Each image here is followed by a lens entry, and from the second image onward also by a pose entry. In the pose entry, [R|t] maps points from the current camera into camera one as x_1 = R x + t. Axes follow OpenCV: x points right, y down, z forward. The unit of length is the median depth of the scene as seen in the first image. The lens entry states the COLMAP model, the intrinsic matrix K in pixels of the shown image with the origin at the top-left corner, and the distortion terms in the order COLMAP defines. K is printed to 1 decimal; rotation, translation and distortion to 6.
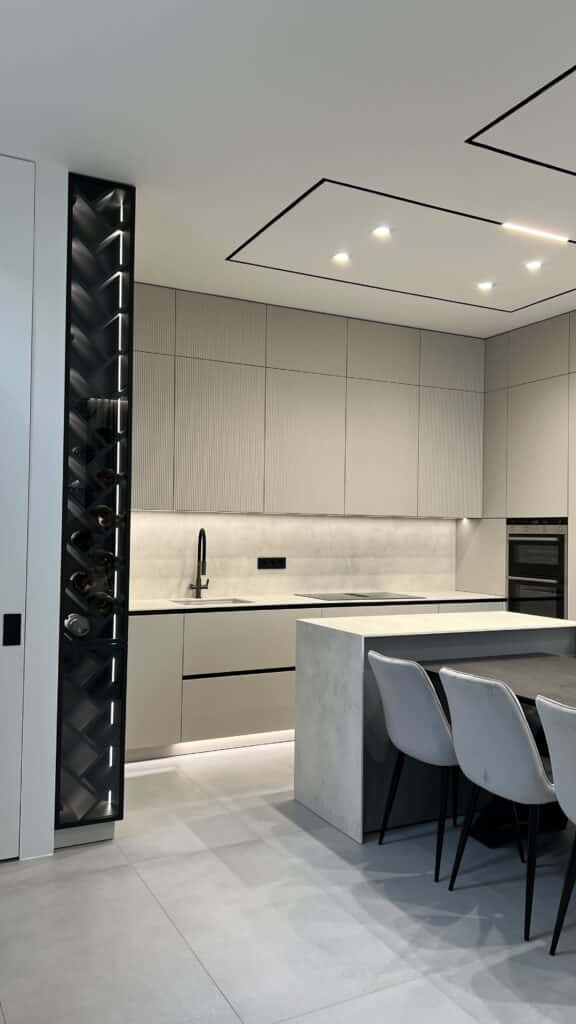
lens RADIAL K [[768.0, 0, 288.9], [0, 768.0, 510.1], [0, 0, 1]] dist [0.078477, -0.104285]
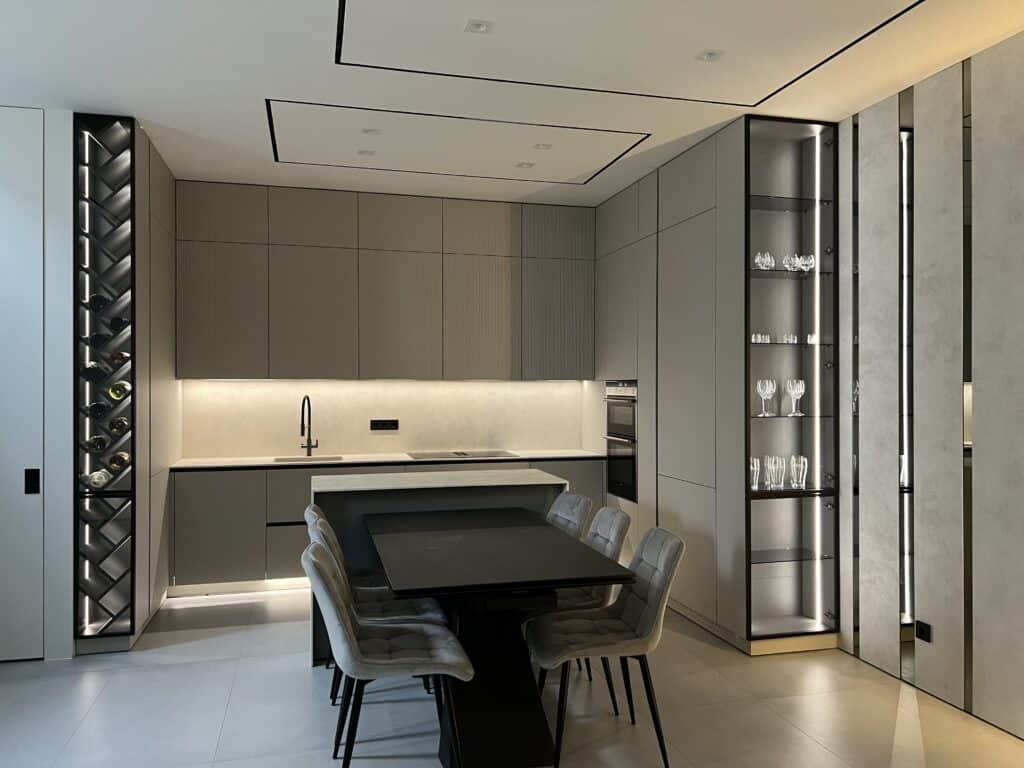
lens RADIAL K [[765.9, 0, 512.6], [0, 765.9, 384.2], [0, 0, 1]] dist [0.068444, -0.083325]
pose [[0.977012, -0.013752, -0.212740, 0.413067], [0.018992, 0.999564, 0.022609, -0.011281], [0.212336, -0.026129, 0.976847, -0.042928]]
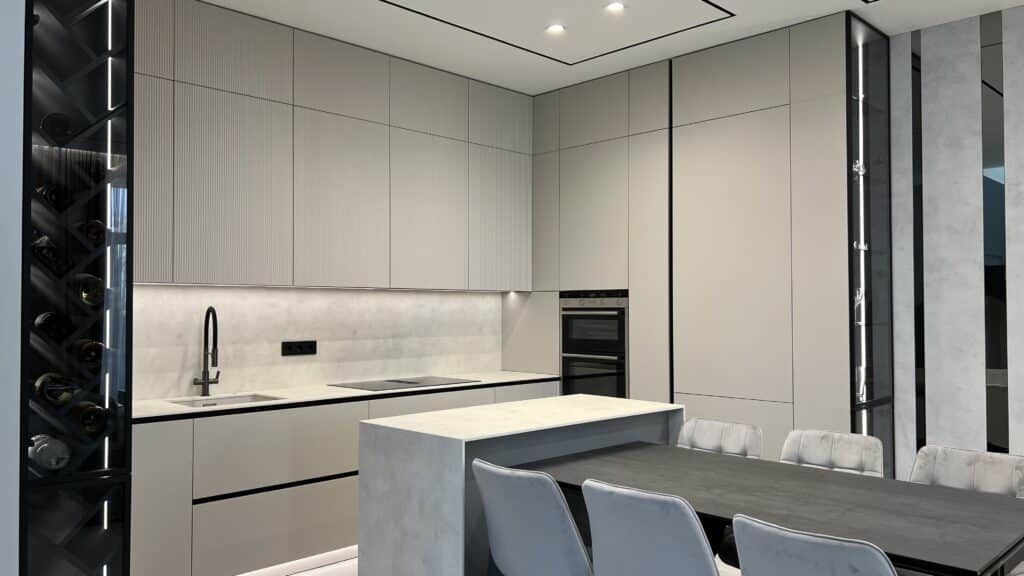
lens RADIAL K [[768.0, 0, 505.6], [0, 768.0, 292.2], [0, 0, 1]] dist [0.078477, -0.104285]
pose [[0.953311, -0.008013, 0.301884, -0.063568], [0.005613, 0.999945, 0.008817, 0.003609], [-0.301938, -0.006710, 0.953304, 0.154212]]
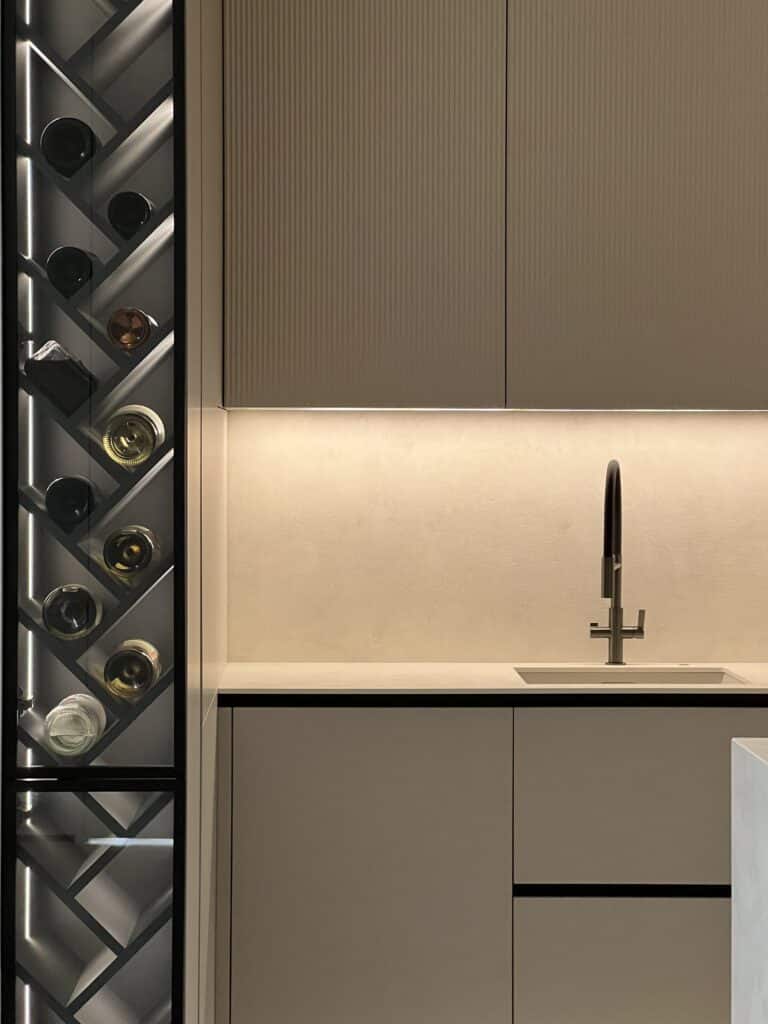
lens RADIAL K [[2328.6, 0, 387.8], [0, 2328.6, 510.2], [0, 0, 1]] dist [0.171781, 0.000000]
pose [[0.903791, -0.001796, -0.427970, 0.230204], [0.022890, 0.998763, 0.044148, -0.001733], [0.427361, -0.049697, 0.902714, 0.026843]]
